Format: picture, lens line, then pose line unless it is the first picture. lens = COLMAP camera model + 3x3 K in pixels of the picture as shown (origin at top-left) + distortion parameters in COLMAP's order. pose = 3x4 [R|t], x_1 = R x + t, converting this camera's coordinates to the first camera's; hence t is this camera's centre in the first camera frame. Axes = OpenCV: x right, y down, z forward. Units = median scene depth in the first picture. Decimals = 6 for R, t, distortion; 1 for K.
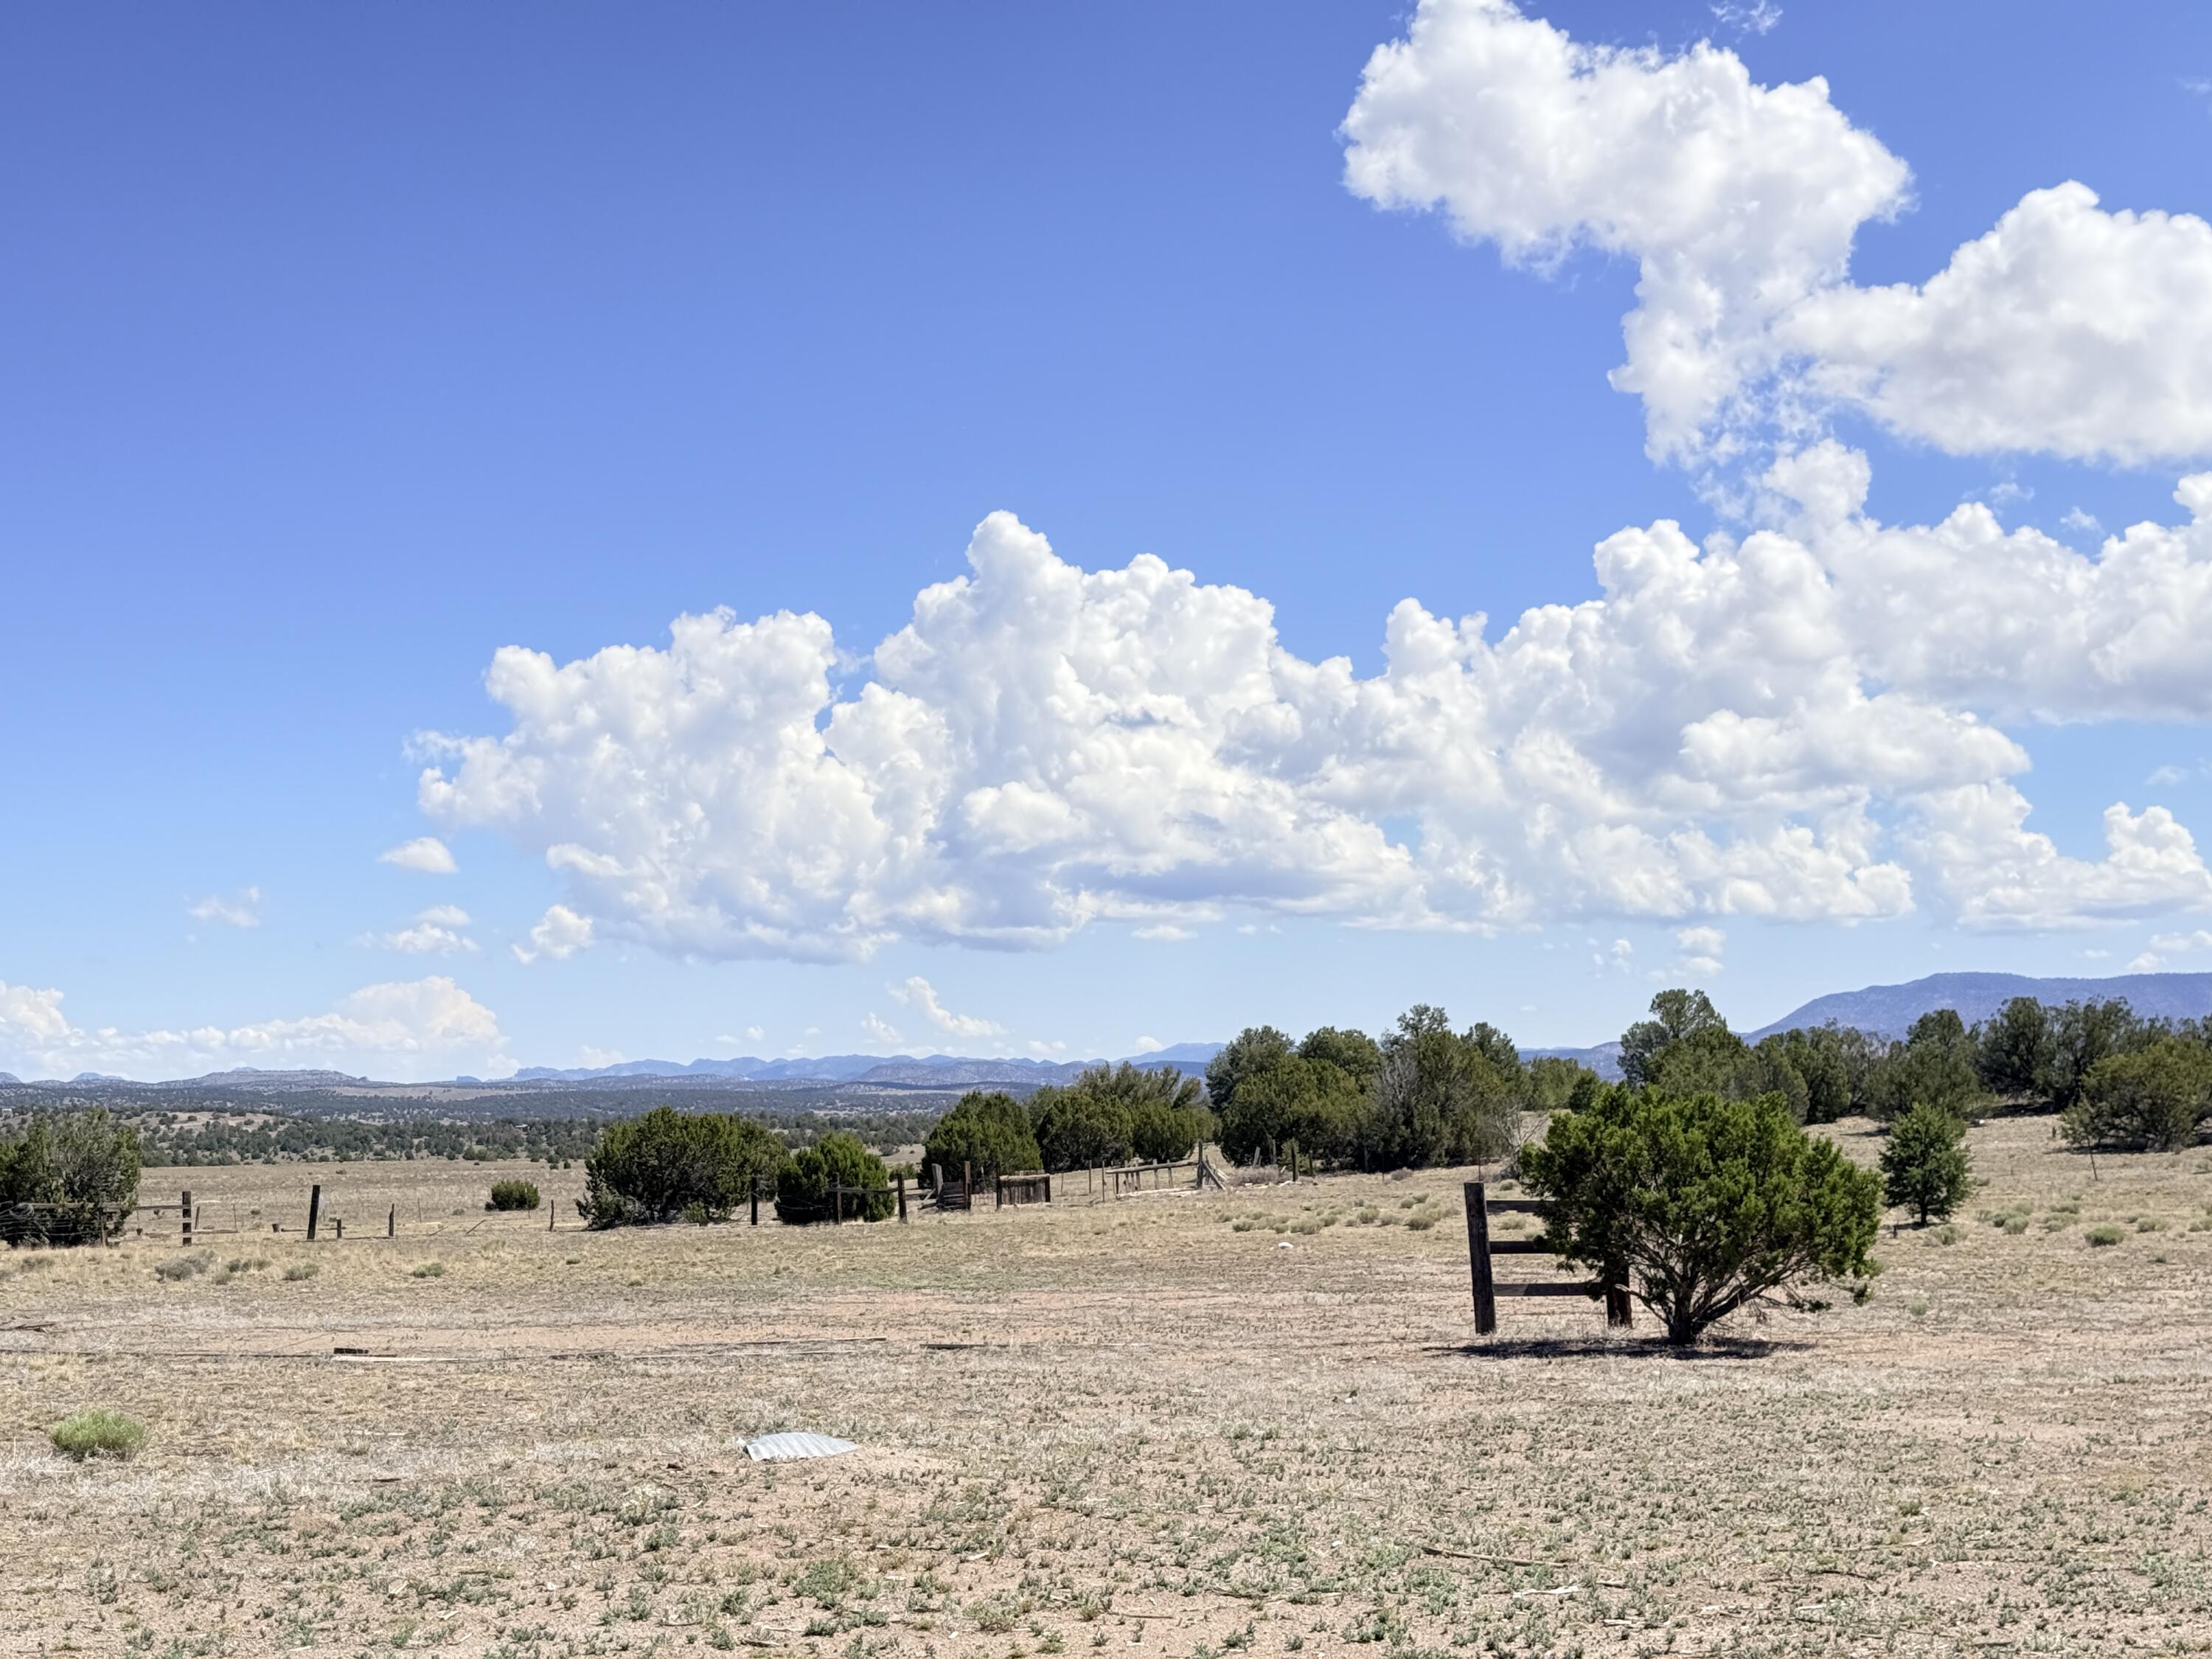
lens RADIAL K [[3087.1, 0, 1106.0], [0, 3087.1, 829.5], [0, 0, 1]] dist [0.120592, -0.026167]
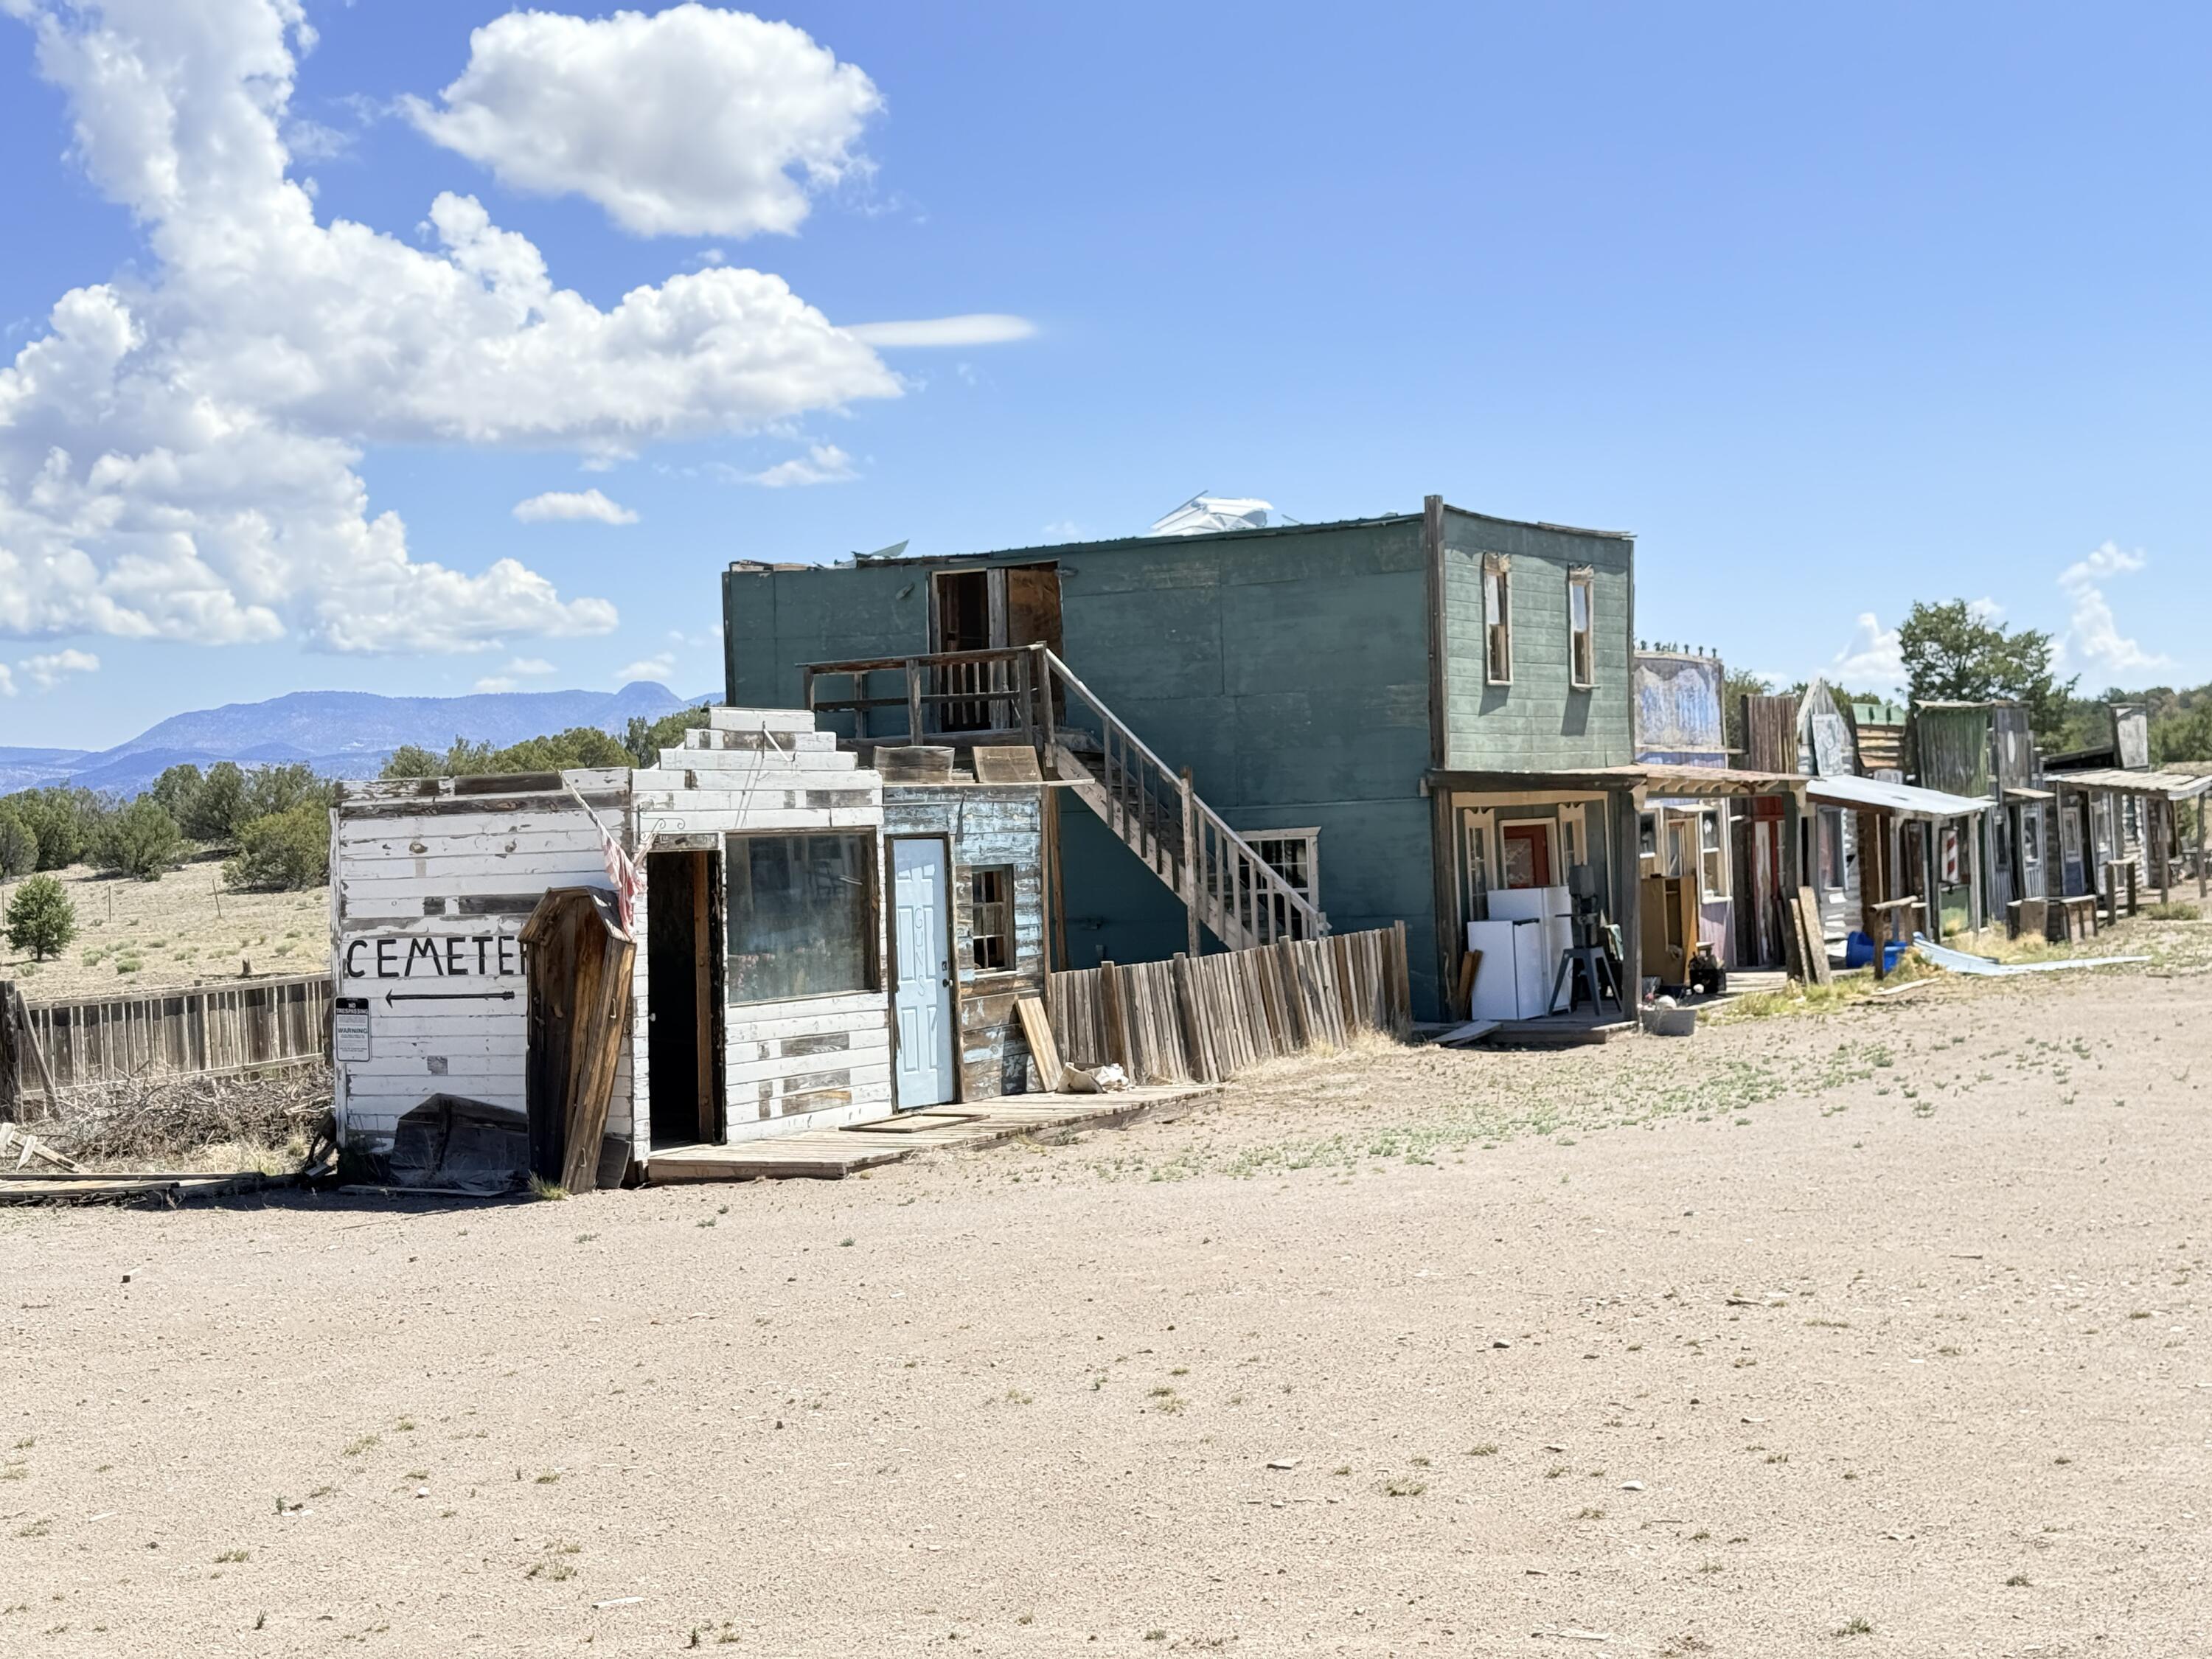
lens RADIAL K [[3087.1, 0, 1106.0], [0, 3087.1, 829.5], [0, 0, 1]] dist [0.120592, -0.026167]
pose [[0.870744, -0.015096, 0.491505, -0.003433], [-0.029525, 0.996120, 0.082901, -0.032818], [-0.490849, -0.086698, 0.866920, -0.234359]]
